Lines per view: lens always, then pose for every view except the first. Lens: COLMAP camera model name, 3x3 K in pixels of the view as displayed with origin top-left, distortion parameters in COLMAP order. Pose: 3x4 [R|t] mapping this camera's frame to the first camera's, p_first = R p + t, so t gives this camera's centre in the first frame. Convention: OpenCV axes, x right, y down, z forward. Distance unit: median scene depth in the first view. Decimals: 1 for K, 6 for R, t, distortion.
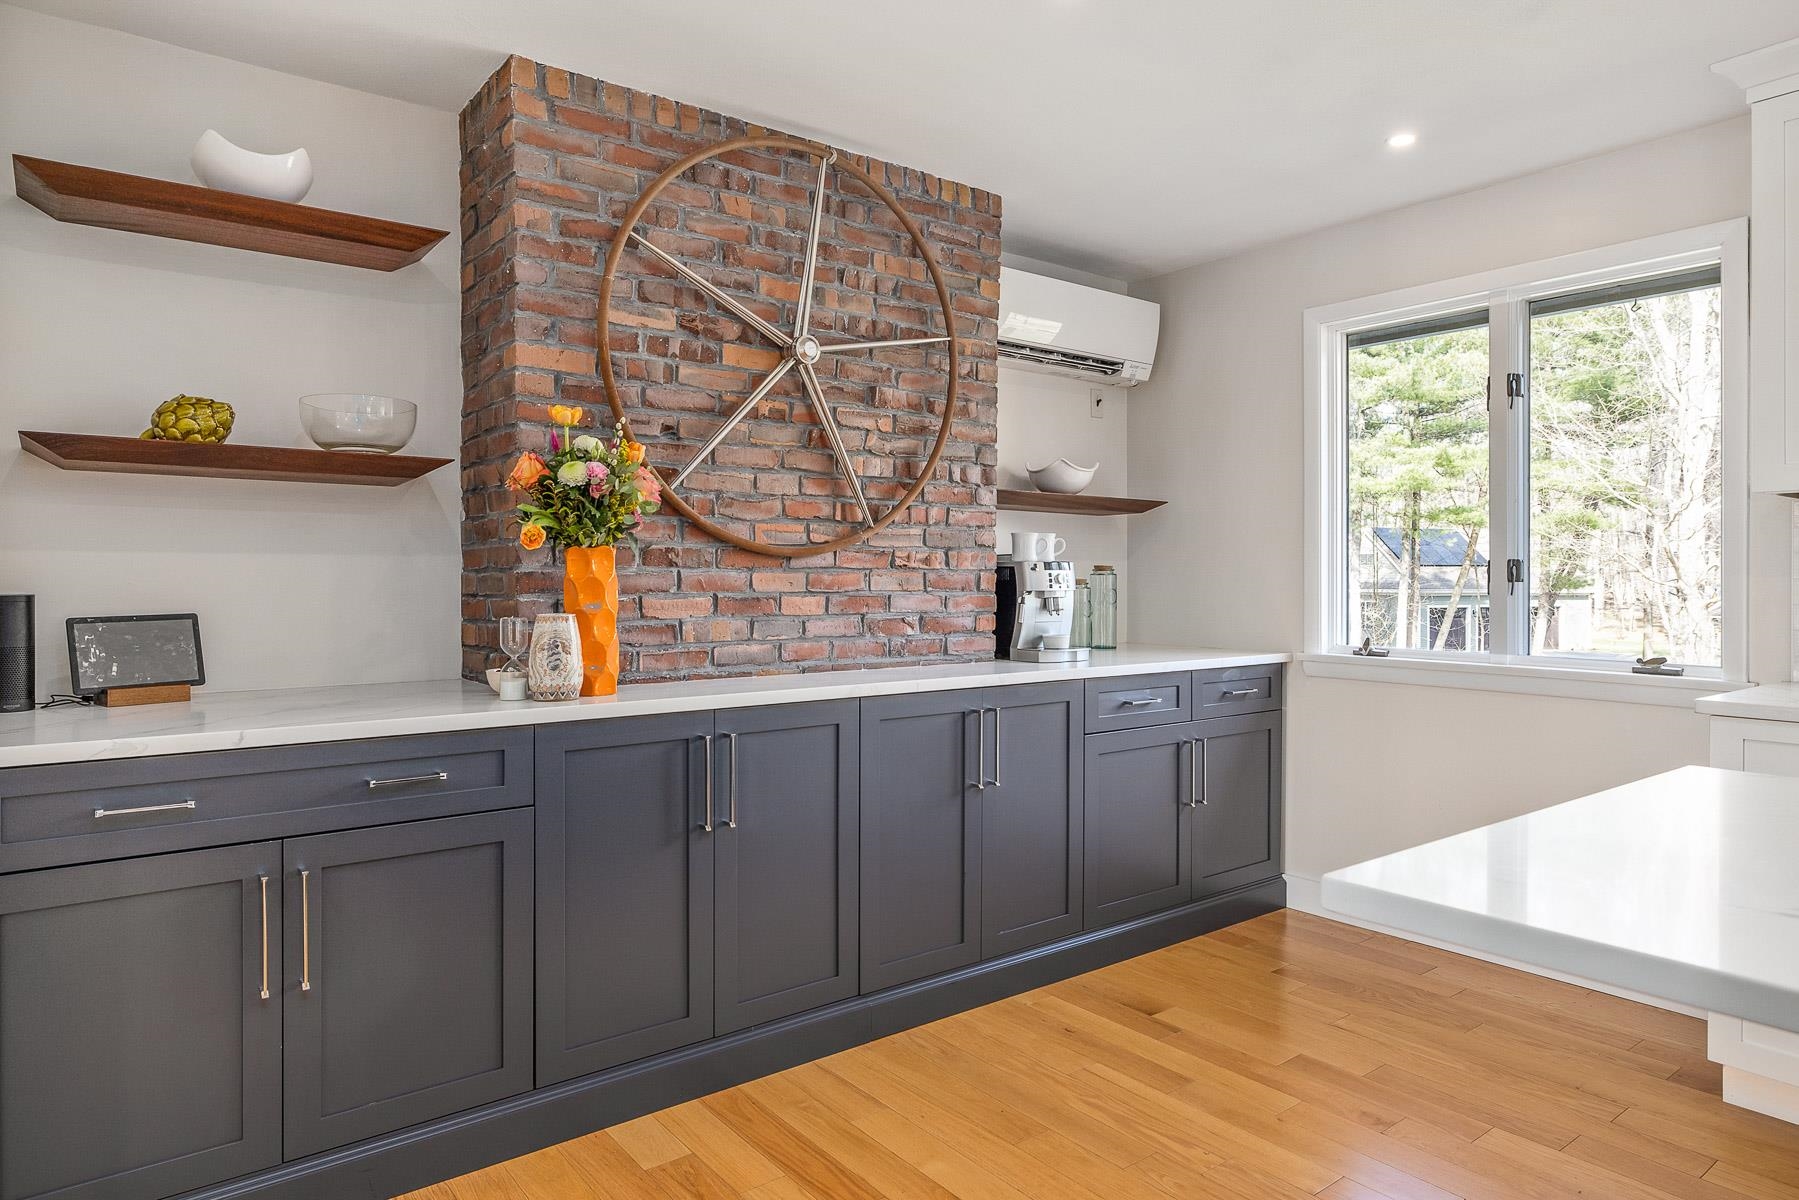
lens RADIAL K [[1087.5, 0, 900.2], [0, 1087.5, 593.7], [0, 0, 1]] dist [0.005427, -0.004933]
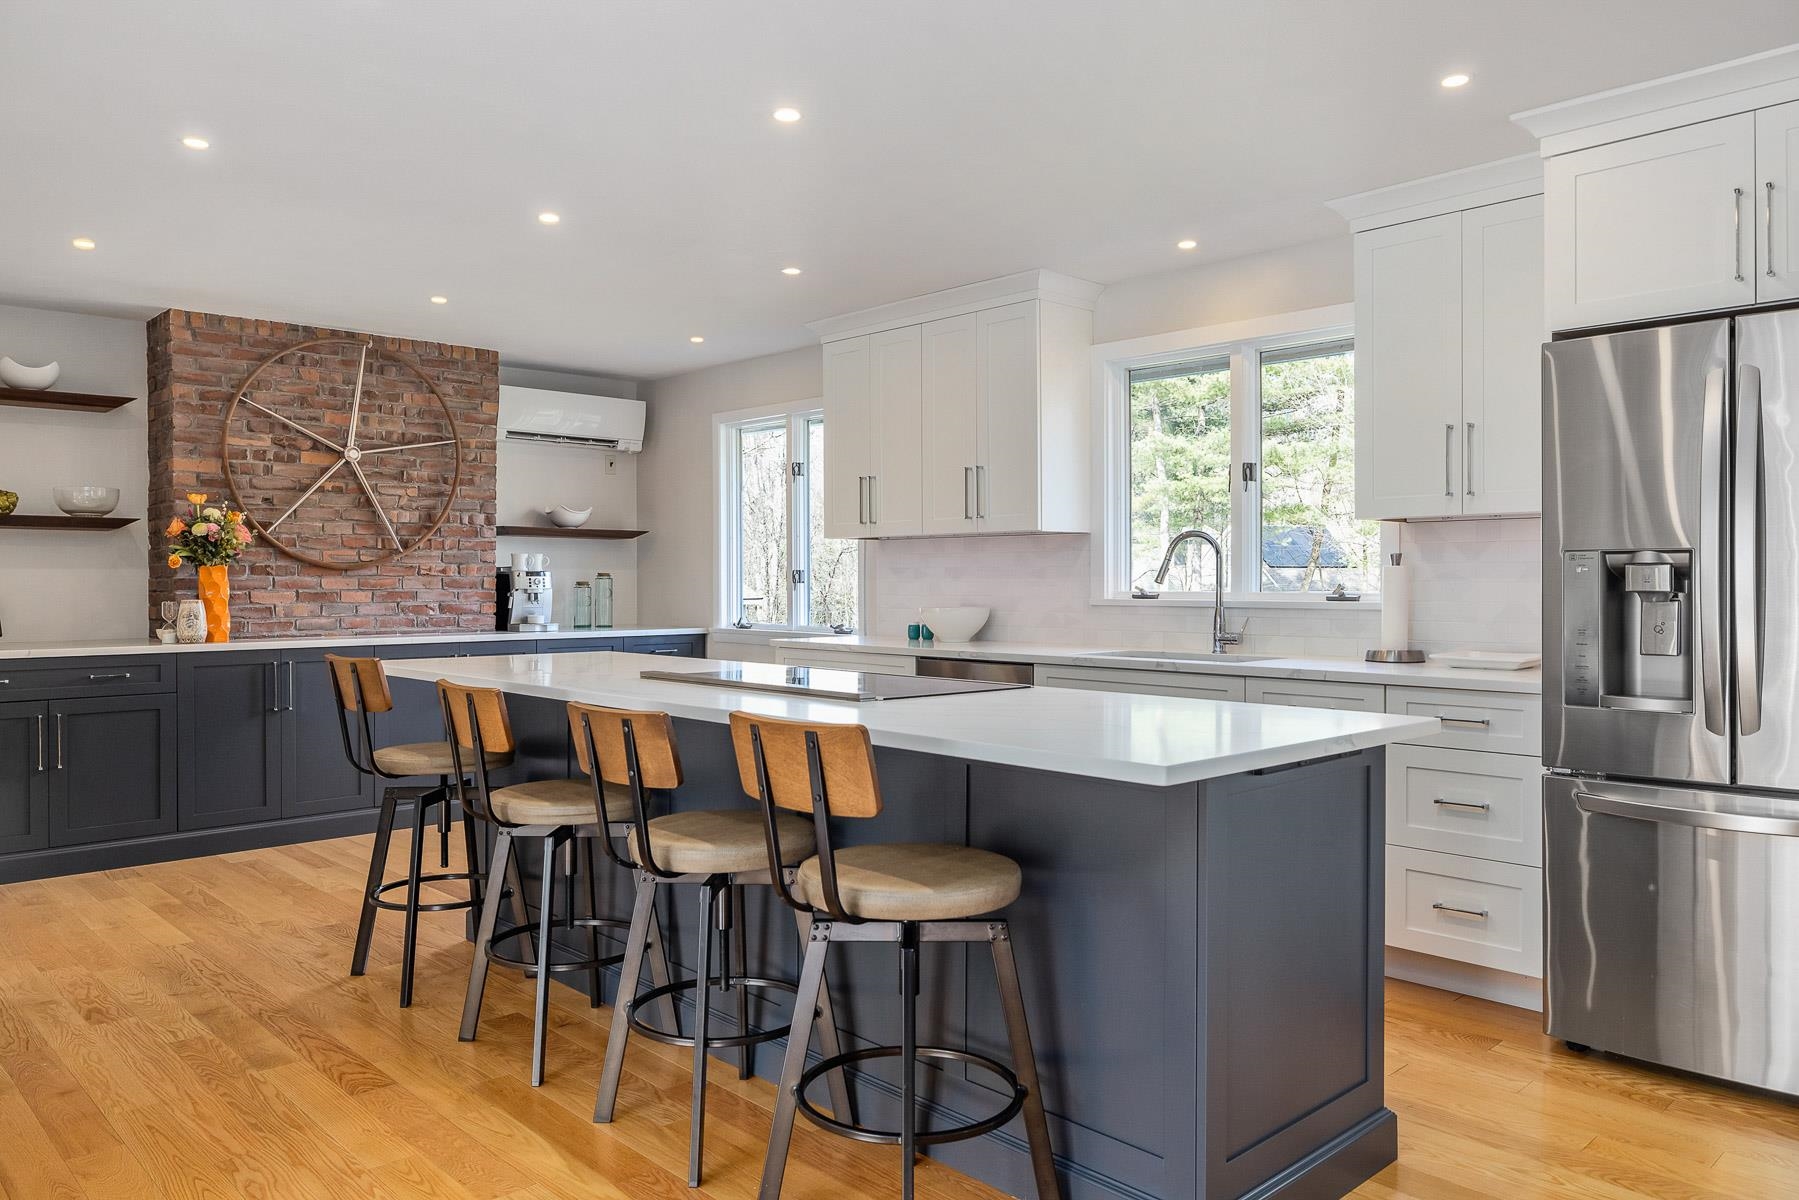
lens RADIAL K [[1261.4, 0, 902.4], [0, 1261.4, 599.9], [0, 0, 1]] dist [-0.004635, 0.007986]
pose [[0.994790, -0.002070, 0.101927, 0.612273], [0.001860, 0.999996, 0.002149, 0.013595], [-0.101931, -0.001948, 0.994790, -1.175705]]
